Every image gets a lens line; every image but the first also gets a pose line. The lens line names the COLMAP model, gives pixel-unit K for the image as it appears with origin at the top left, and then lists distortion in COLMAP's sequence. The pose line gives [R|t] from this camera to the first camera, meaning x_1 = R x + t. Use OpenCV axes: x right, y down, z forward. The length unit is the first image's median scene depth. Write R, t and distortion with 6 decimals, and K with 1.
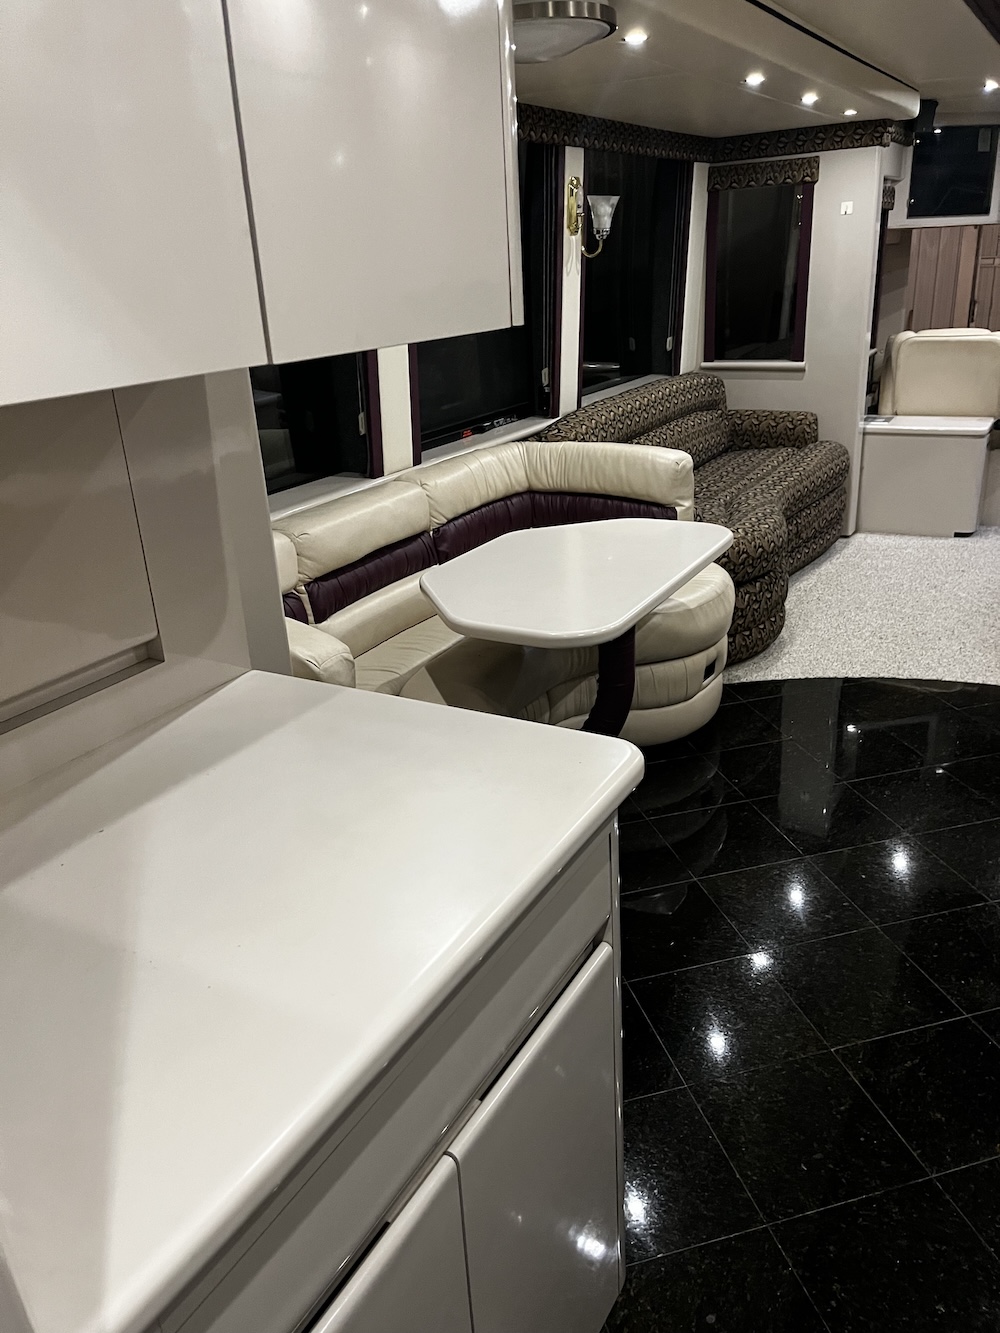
lens RADIAL K [[1009.6, 0, 500.0], [0, 1009.6, 666.5], [0, 0, 1]] dist [0.013613, -0.048789]
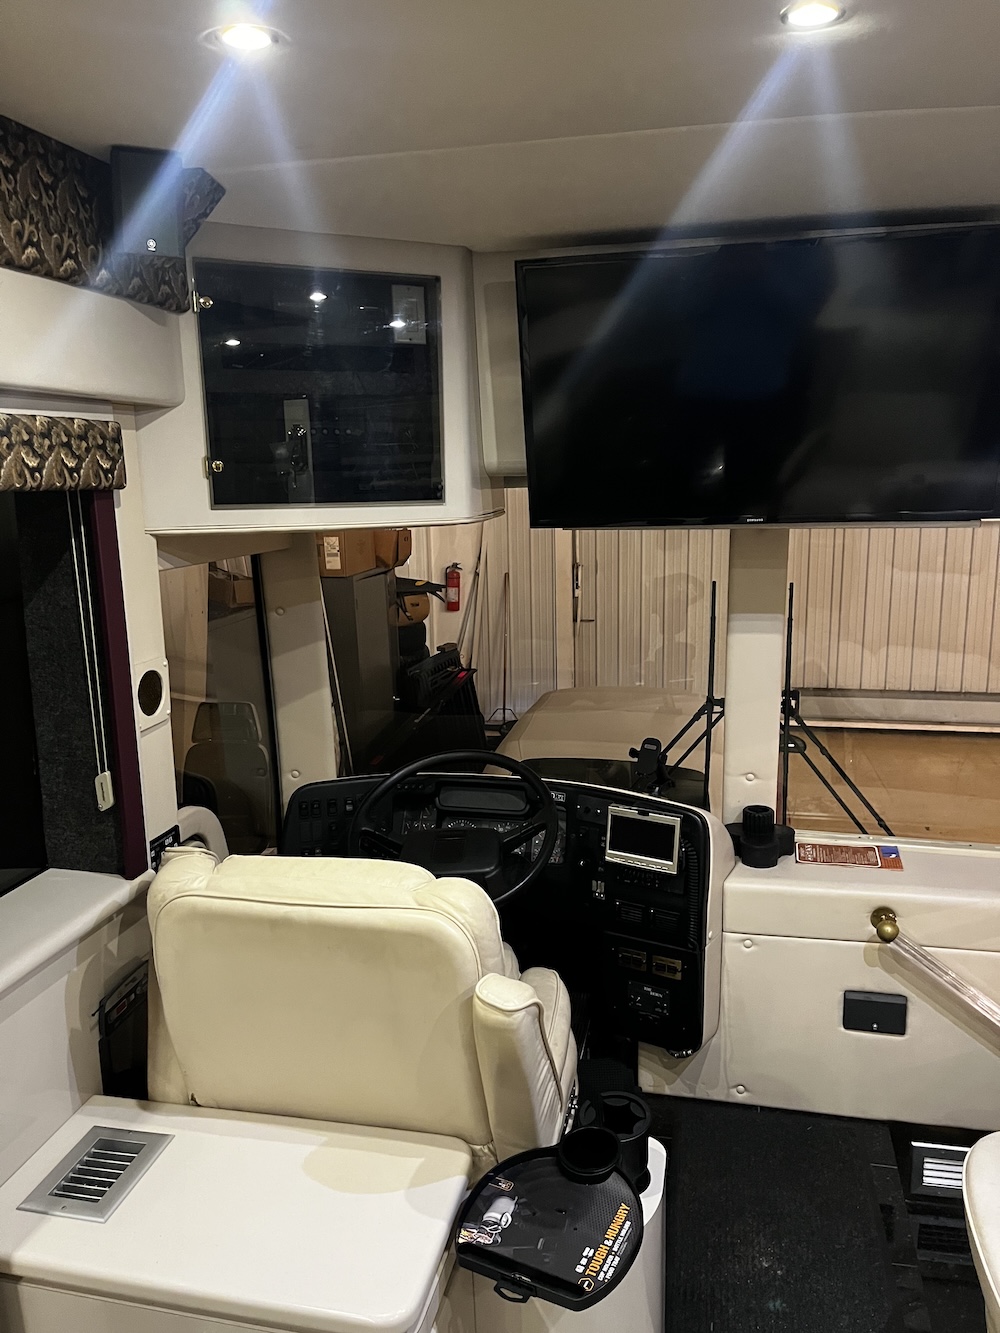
lens RADIAL K [[1009.6, 0, 500.0], [0, 1009.6, 666.5], [0, 0, 1]] dist [0.013613, -0.048789]
pose [[0.953734, -0.022790, 0.299788, 0.409579], [0.082630, 0.978595, -0.188480, -0.329482], [-0.289076, 0.204532, 0.935202, 0.680554]]
